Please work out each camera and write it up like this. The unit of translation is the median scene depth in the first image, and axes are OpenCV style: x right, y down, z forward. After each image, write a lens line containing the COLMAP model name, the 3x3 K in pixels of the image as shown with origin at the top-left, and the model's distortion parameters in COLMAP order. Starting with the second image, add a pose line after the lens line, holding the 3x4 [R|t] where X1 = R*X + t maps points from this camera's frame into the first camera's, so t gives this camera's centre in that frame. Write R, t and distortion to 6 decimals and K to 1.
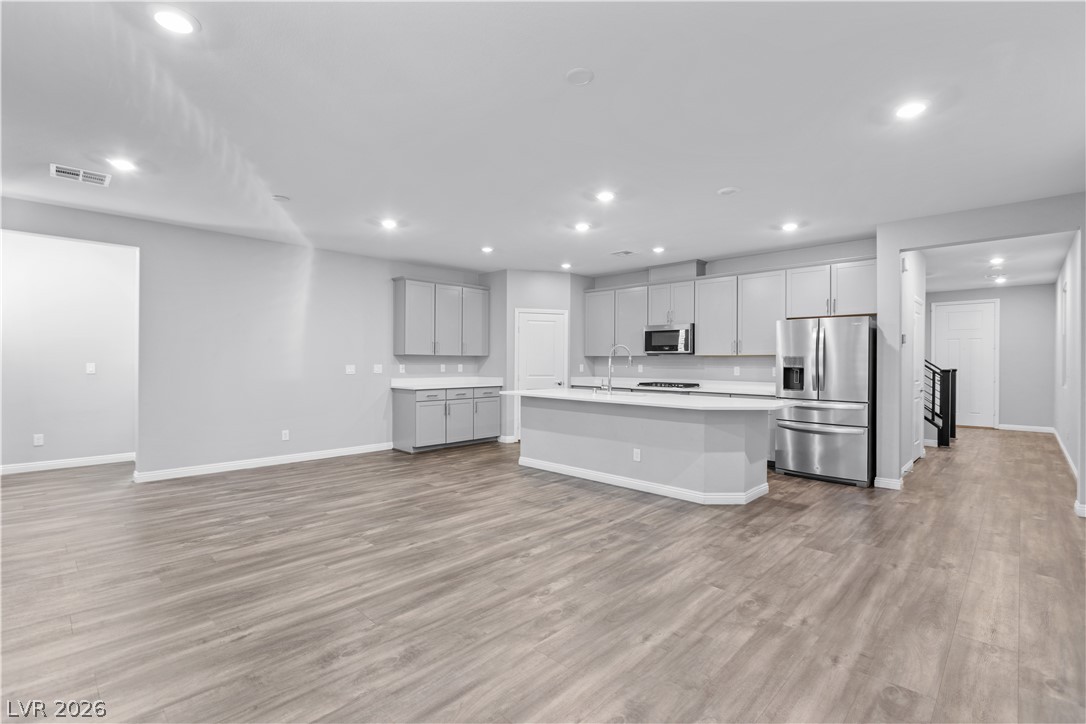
lens RADIAL K [[501.2, 0, 543.8], [0, 501.2, 363.0], [0, 0, 1]] dist [0.004668, -0.000512]
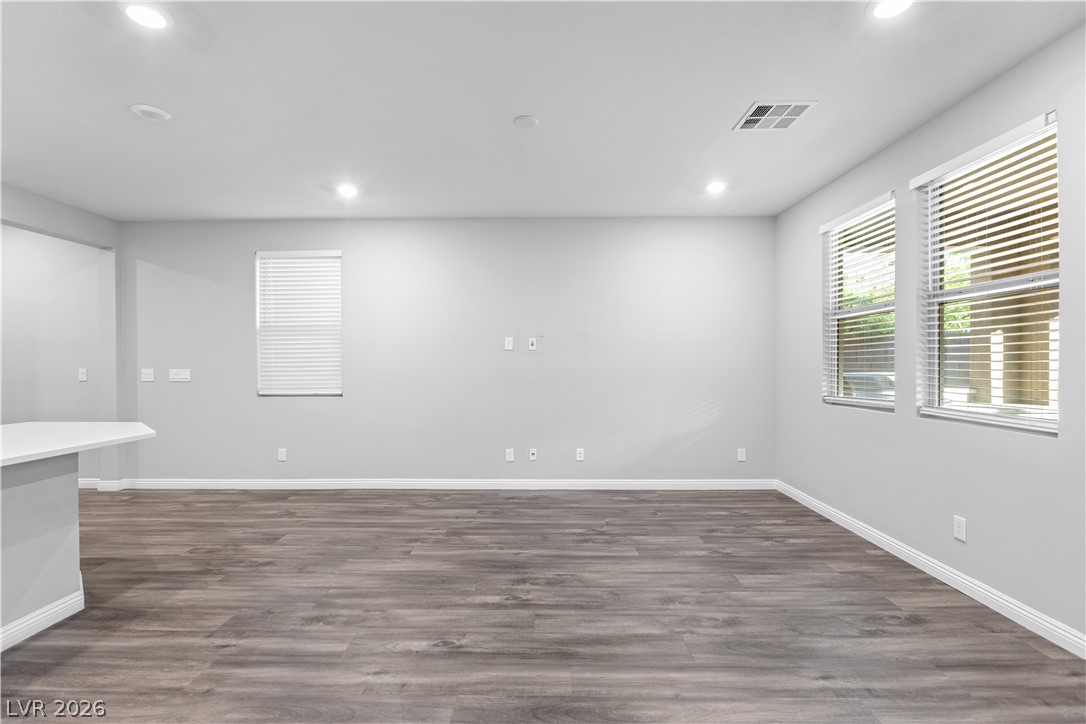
lens RADIAL K [[501.2, 0, 539.2], [0, 501.2, 367.5], [0, 0, 1]] dist [0.004668, -0.000512]
pose [[-0.685800, -0.008698, 0.727738, -0.724179], [0.000451, 0.999923, 0.012375, -0.005485], [-0.727790, 0.008815, -0.685744, 1.589072]]
